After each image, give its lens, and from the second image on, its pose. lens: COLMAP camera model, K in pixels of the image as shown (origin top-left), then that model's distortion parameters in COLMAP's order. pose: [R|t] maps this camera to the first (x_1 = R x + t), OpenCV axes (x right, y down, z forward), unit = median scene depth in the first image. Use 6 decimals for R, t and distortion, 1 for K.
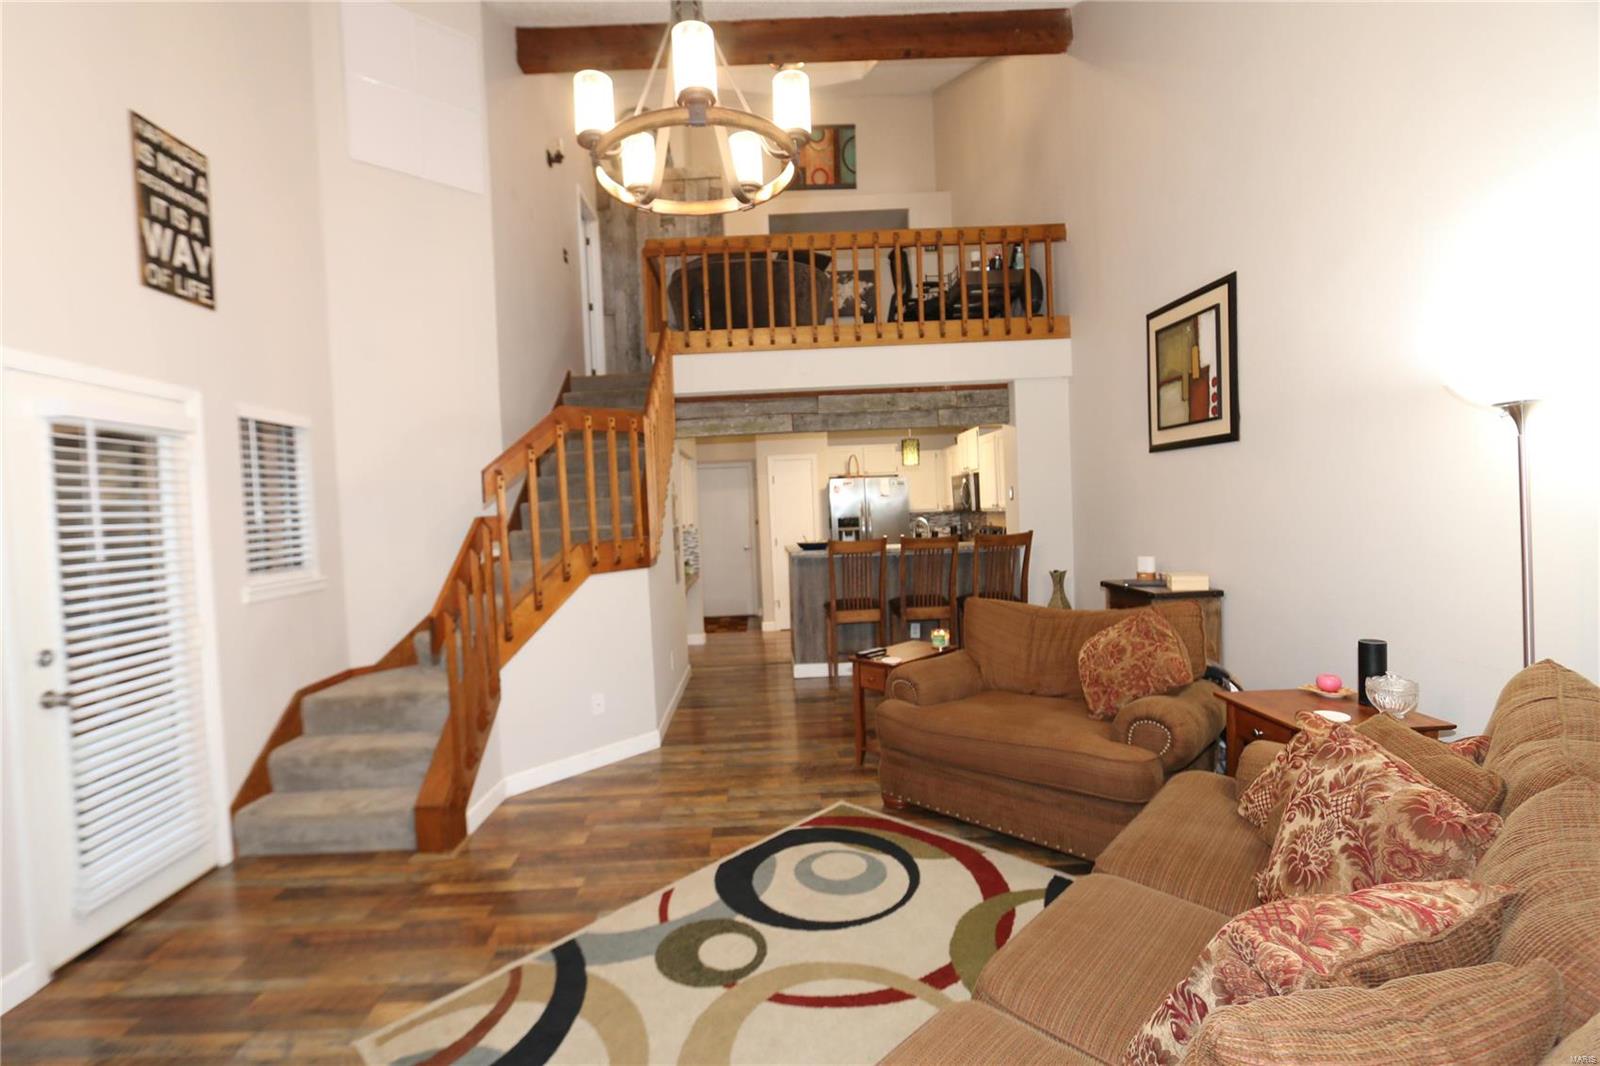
lens RADIAL K [[729.3, 0, 760.2], [0, 729.3, 532.5], [0, 0, 1]] dist [-0.021966, 0.000353]
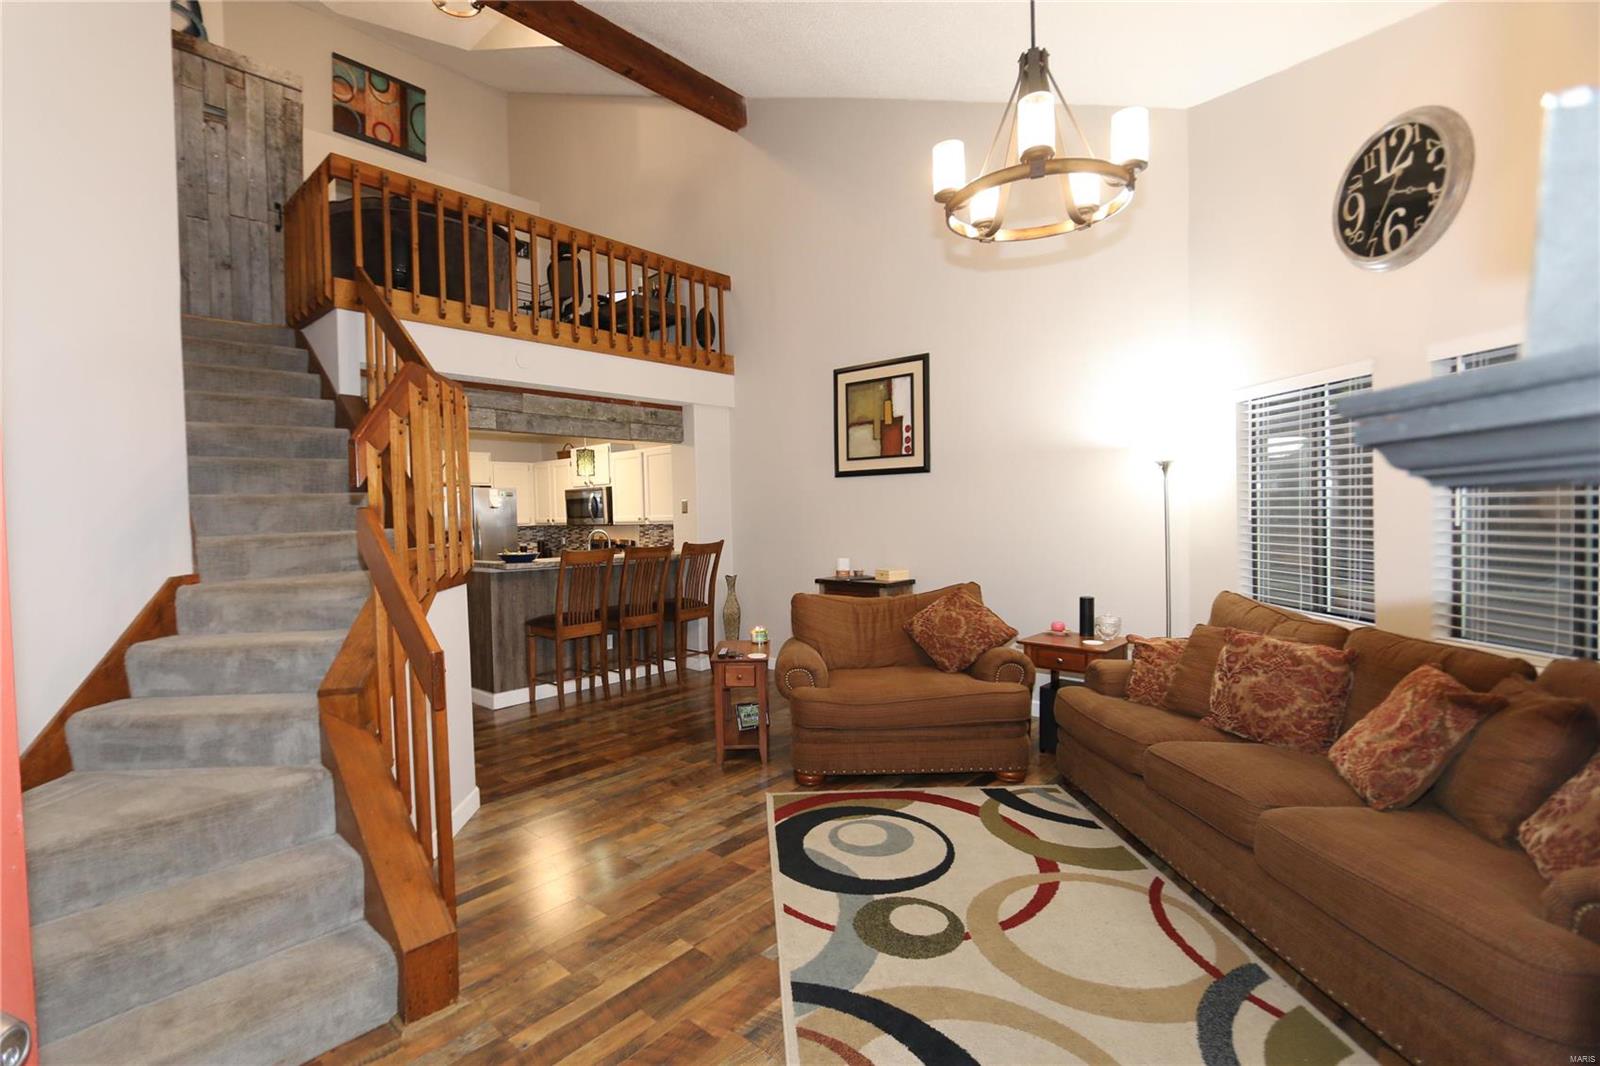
lens RADIAL K [[733.7, 0, 763.8], [0, 733.7, 531.6], [0, 0, 1]] dist [-0.011611, -0.000242]
pose [[0.683649, 0.008392, 0.729763, -0.551278], [0.015115, 0.999557, -0.025653, 0.019295], [-0.729655, 0.028568, 0.683219, 0.233677]]
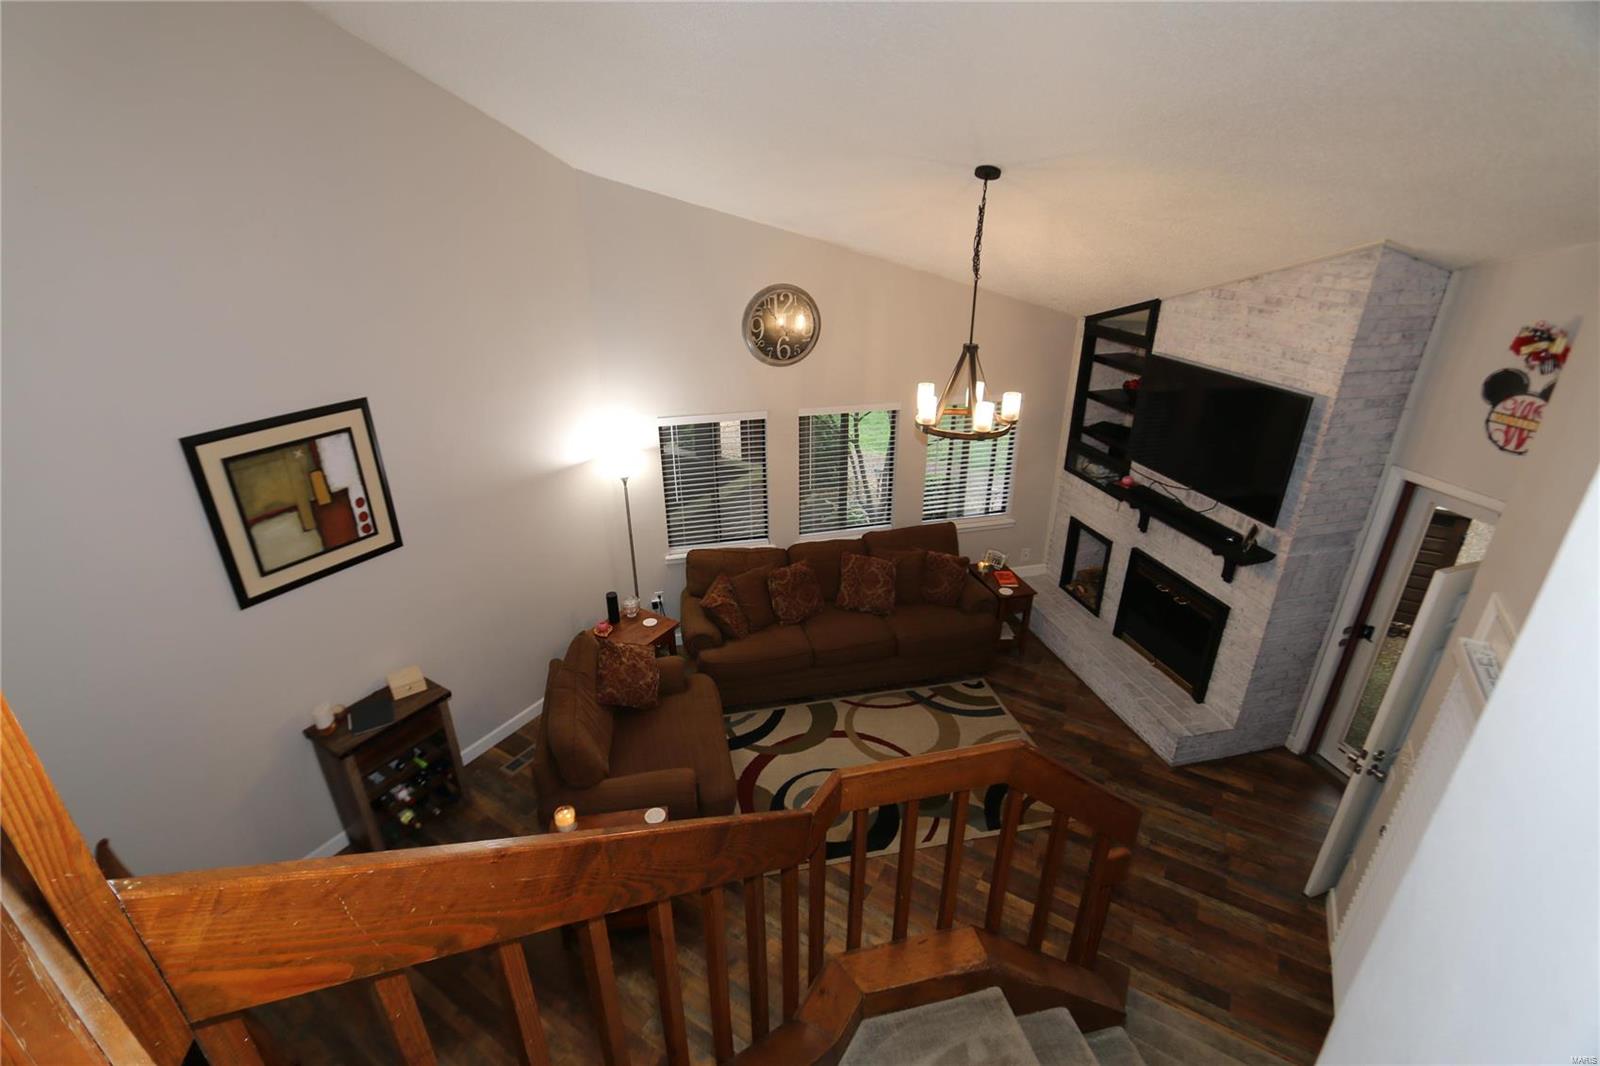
lens RADIAL K [[729.3, 0, 760.2], [0, 729.3, 532.5], [0, 0, 1]] dist [-0.021966, 0.000353]
pose [[-0.832750, -0.176159, 0.524876, -0.349826], [0.070184, 0.906794, 0.415690, -0.519726], [-0.549183, 0.383004, -0.742769, 1.378355]]
